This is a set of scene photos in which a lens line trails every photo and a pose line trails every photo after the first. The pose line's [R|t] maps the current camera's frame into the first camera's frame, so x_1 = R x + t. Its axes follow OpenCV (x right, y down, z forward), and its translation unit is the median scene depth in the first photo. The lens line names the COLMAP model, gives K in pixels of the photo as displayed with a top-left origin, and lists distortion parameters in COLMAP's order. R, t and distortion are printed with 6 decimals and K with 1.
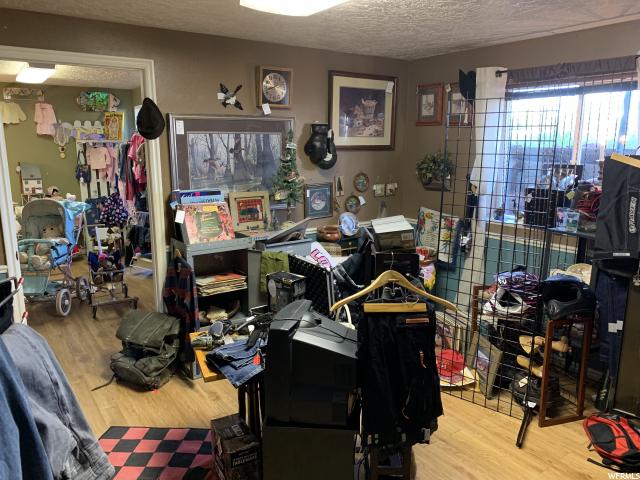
lens RADIAL K [[484.1, 0, 317.4], [0, 484.1, 236.2], [0, 0, 1]] dist [0.057086, -0.081782]
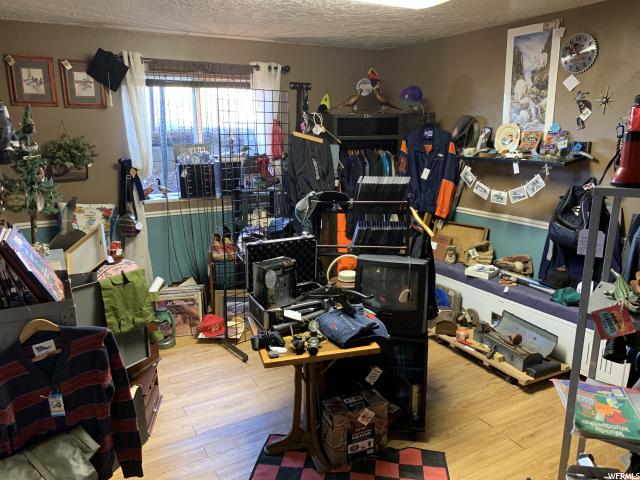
lens RADIAL K [[484.1, 0, 317.4], [0, 484.1, 236.2], [0, 0, 1]] dist [0.057086, -0.081782]
pose [[0.135454, -0.218229, 0.966451, -1.291435], [0.197693, 0.961780, 0.189466, -0.176701], [-0.970860, 0.165397, 0.173419, 0.977640]]
